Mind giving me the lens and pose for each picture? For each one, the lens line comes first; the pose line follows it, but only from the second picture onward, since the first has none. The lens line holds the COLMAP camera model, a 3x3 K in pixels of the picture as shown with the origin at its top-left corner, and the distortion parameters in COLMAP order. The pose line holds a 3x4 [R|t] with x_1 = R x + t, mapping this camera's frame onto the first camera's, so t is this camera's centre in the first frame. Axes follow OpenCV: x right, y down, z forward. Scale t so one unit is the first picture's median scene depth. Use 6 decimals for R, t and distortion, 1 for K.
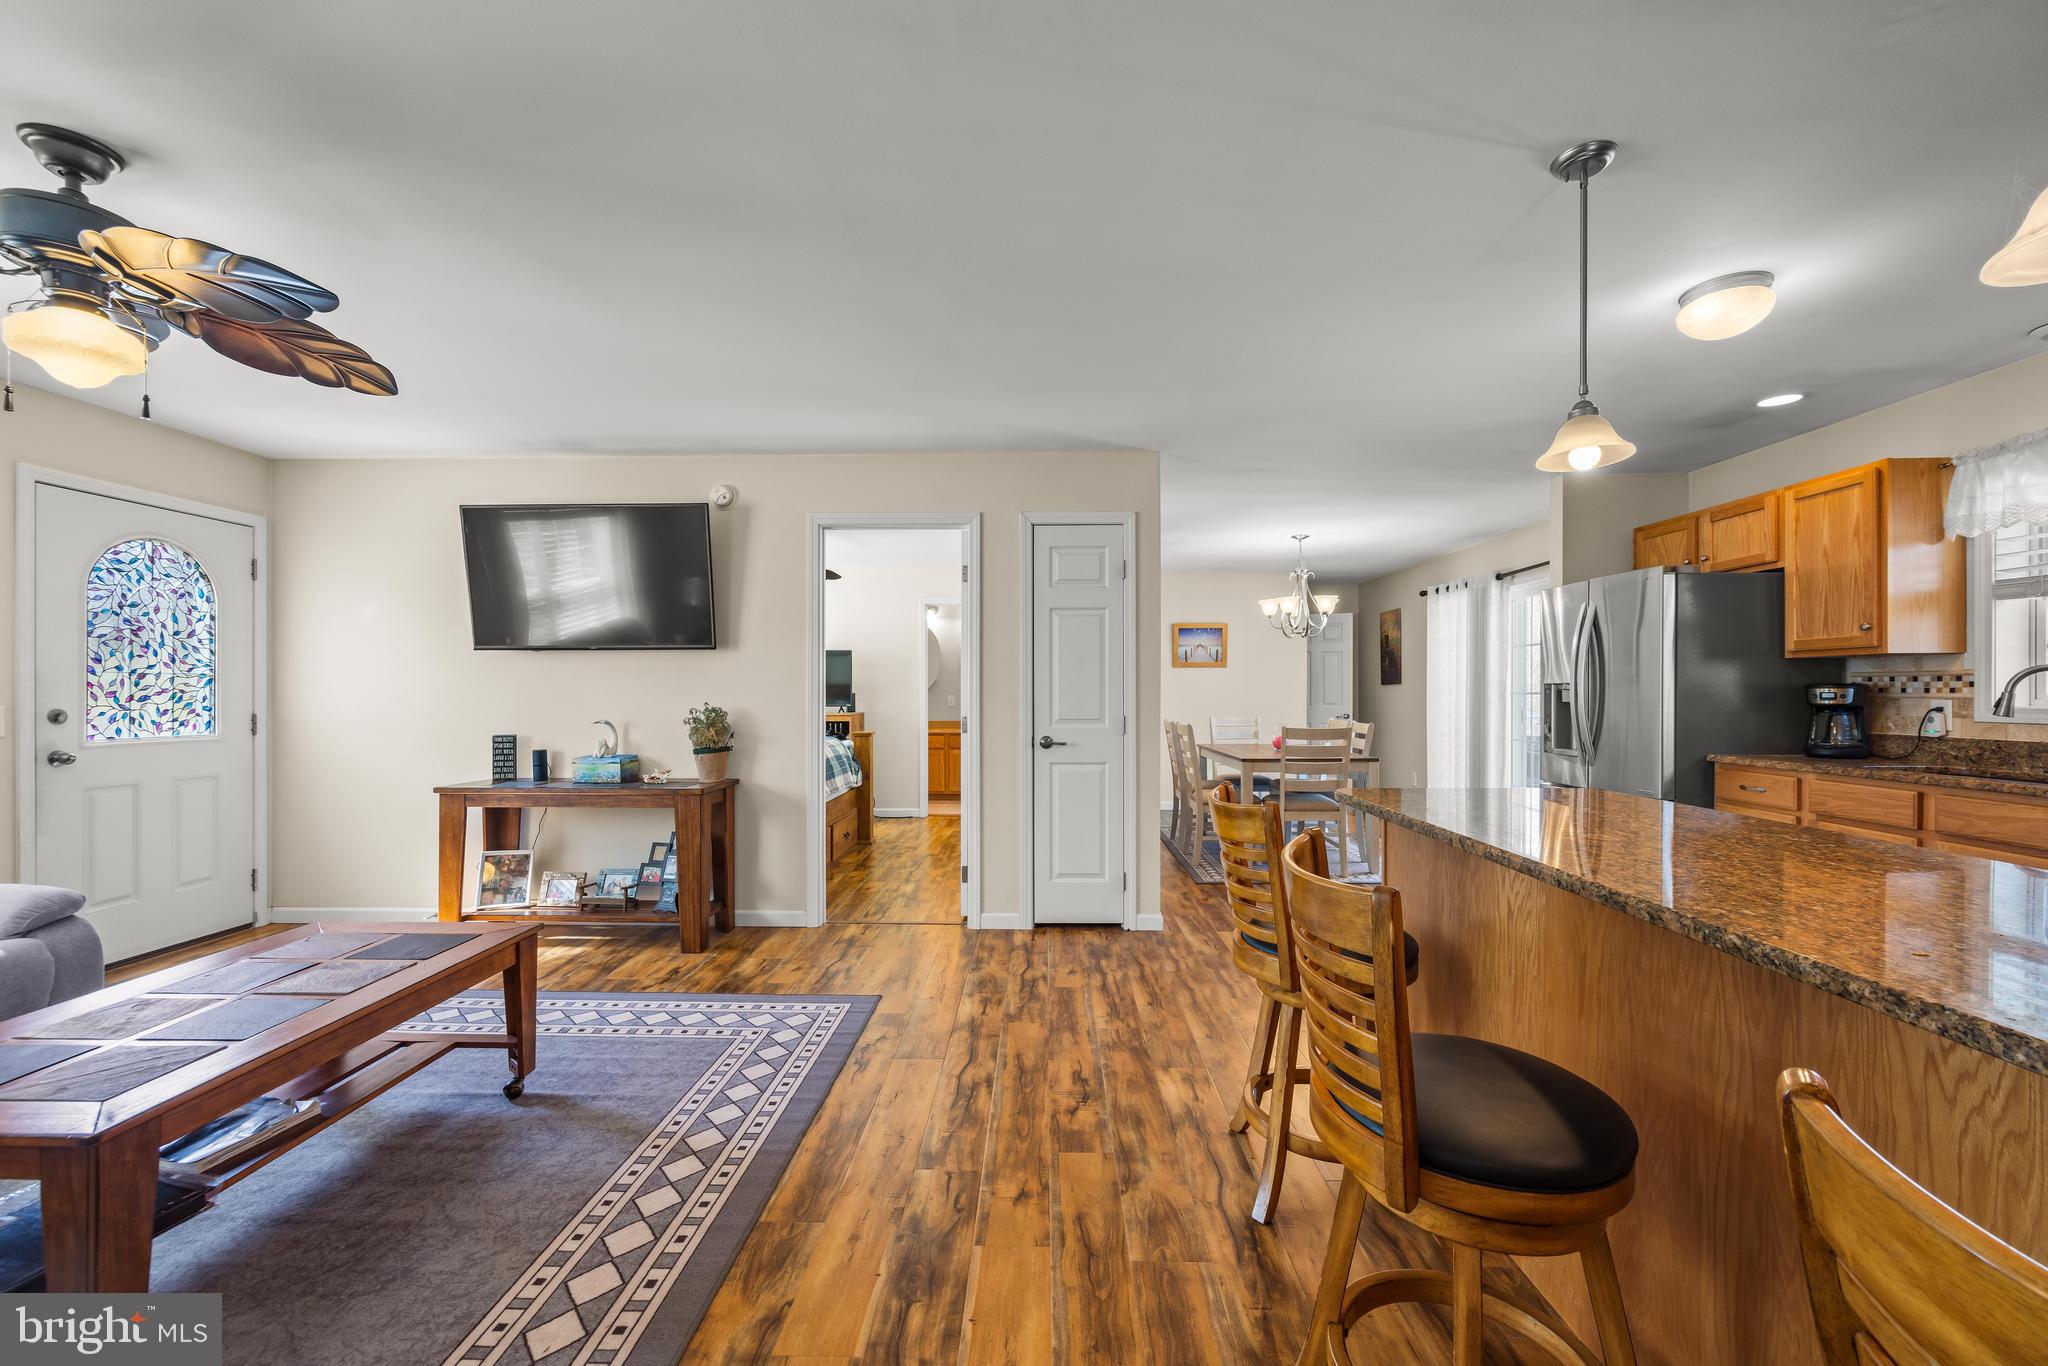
lens RADIAL K [[818.4, 0, 1025.0], [0, 818.4, 691.7], [0, 0, 1]] dist [0.001266, 0.000202]
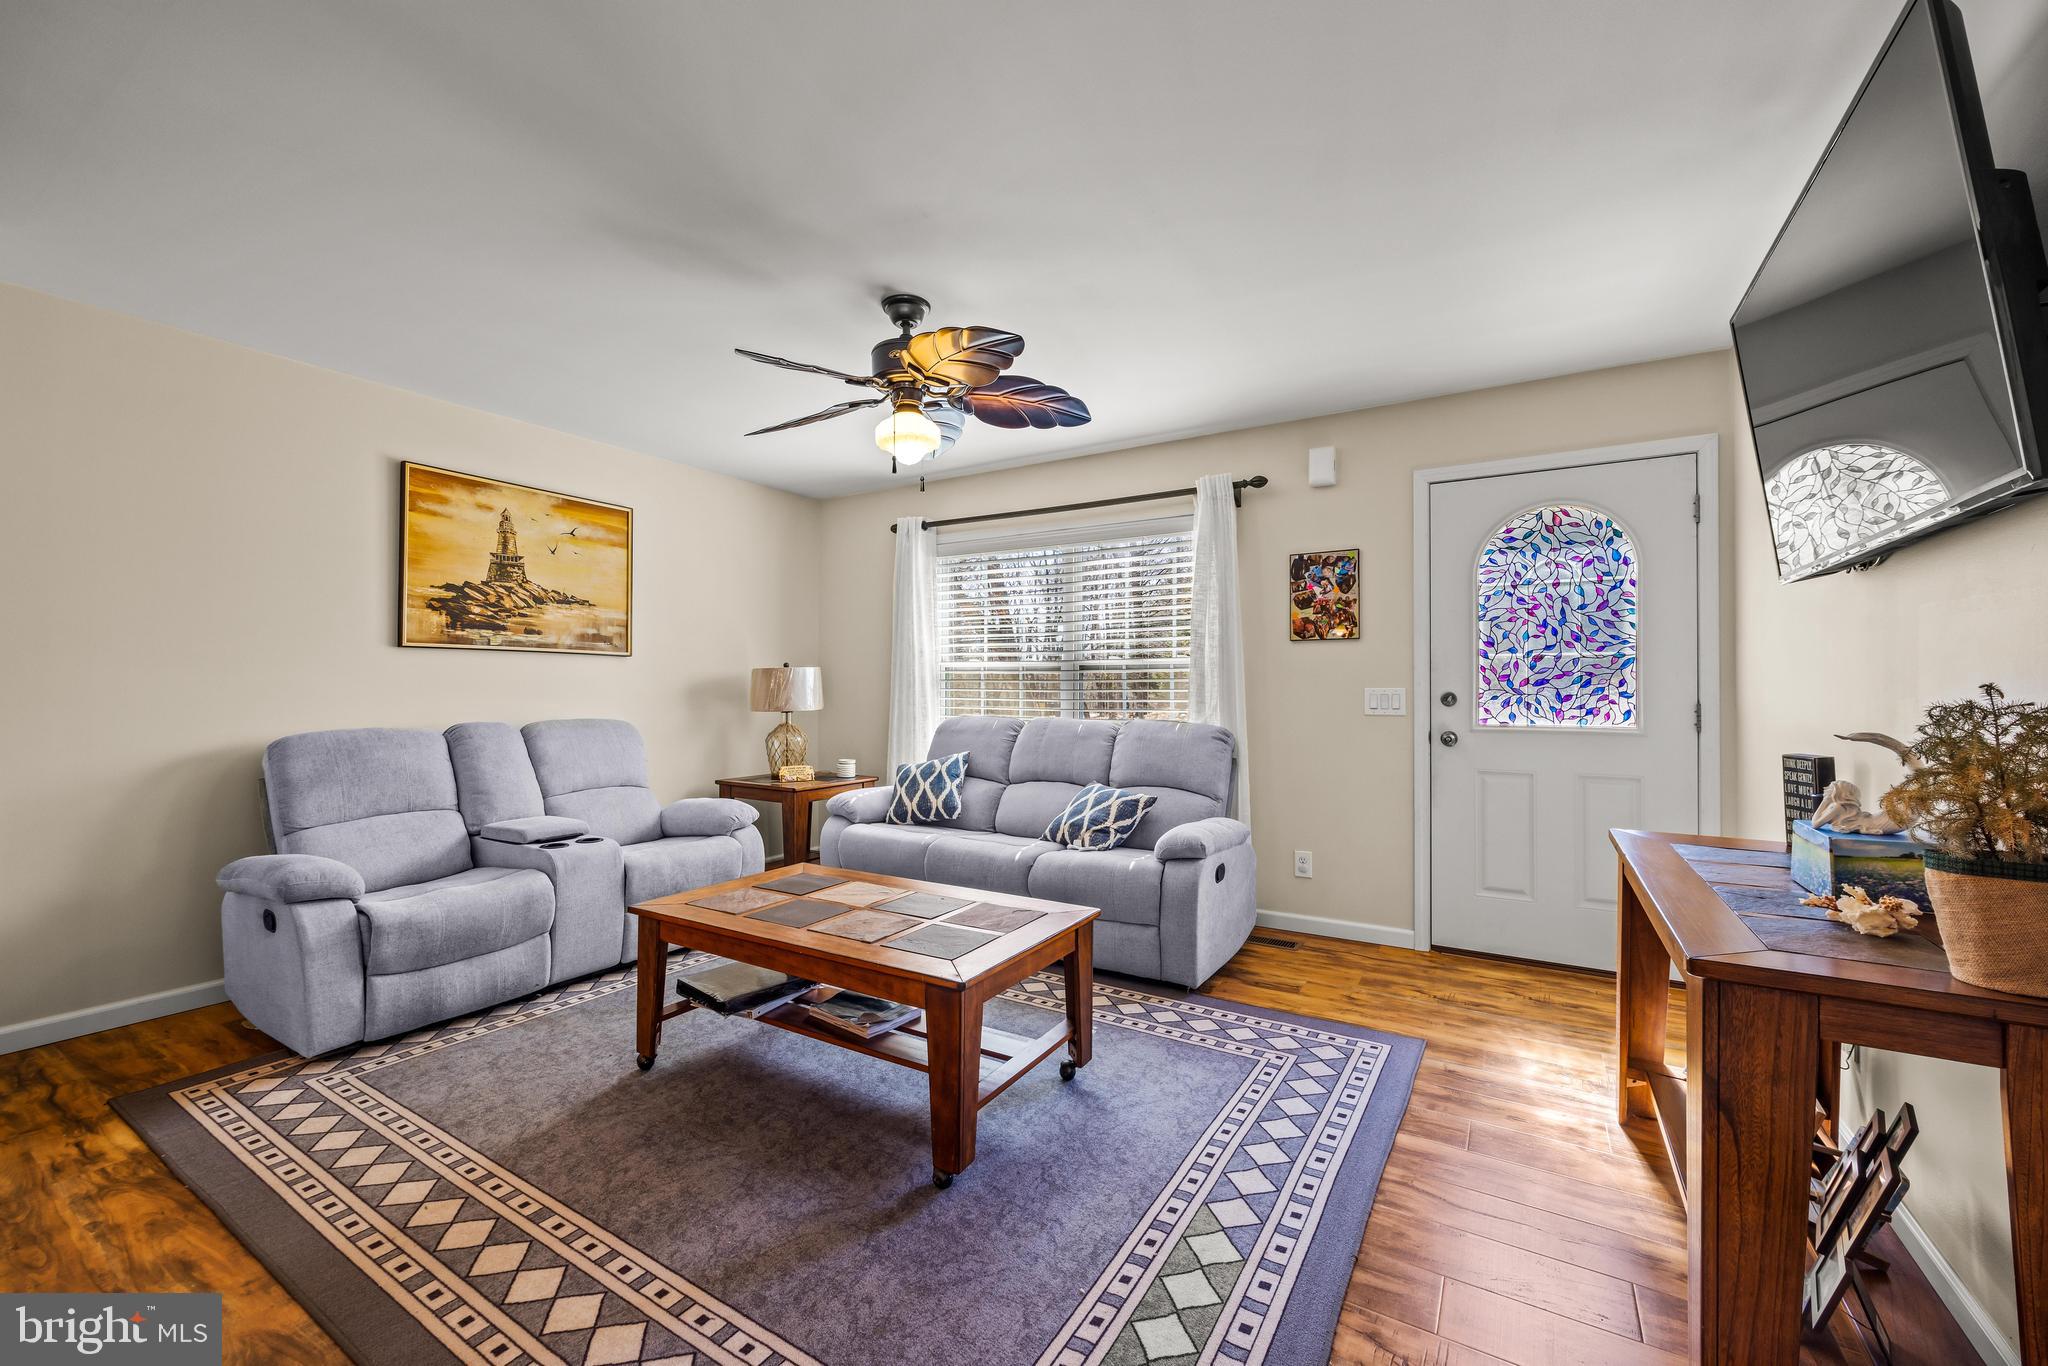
lens RADIAL K [[818.6, 0, 1022.5], [0, 818.6, 674.1], [0, 0, 1]] dist [-0.001137, 0.000126]
pose [[-0.507496, -0.018602, -0.861453, 0.007666], [-0.000940, 0.999778, -0.021036, 0.019266], [0.861653, -0.009866, -0.507401, 0.978230]]
